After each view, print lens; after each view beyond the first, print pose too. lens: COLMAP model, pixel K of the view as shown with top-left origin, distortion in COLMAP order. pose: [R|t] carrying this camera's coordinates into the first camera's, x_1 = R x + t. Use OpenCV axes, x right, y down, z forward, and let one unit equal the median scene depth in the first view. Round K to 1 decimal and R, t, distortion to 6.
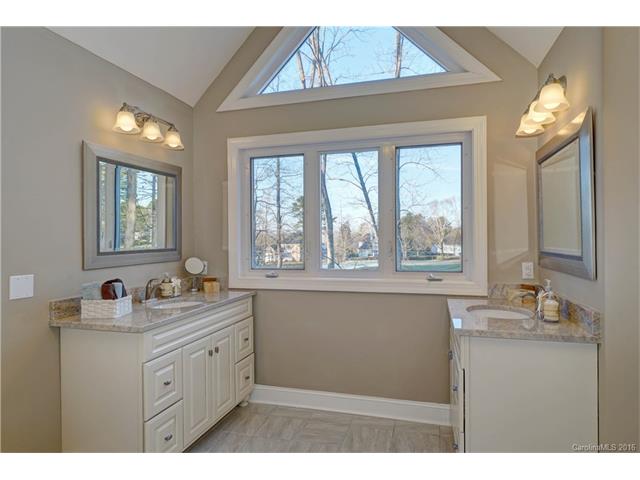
lens RADIAL K [[386.0, 0, 320.3], [0, 386.0, 239.4], [0, 0, 1]] dist [-0.018745, -0.000723]
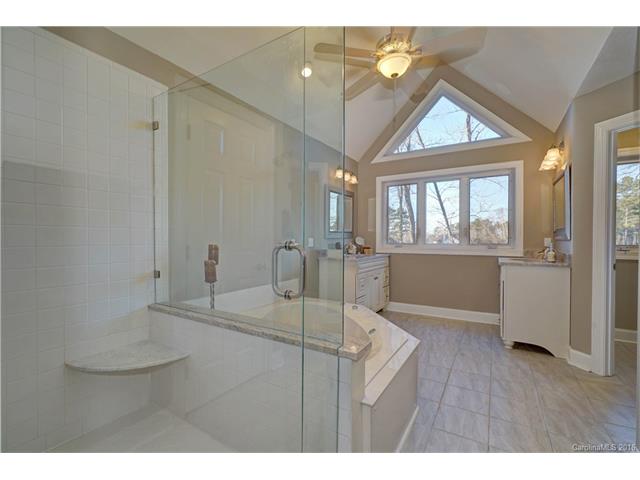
lens RADIAL K [[292.1, 0, 322.5], [0, 292.1, 242.1], [0, 0, 1]] dist [0.013993, 0.000285]
pose [[0.966483, 0.011409, -0.256478, -0.122955], [-0.009421, 0.999915, 0.008982, 0.064775], [0.256559, -0.006265, 0.966508, -0.552134]]
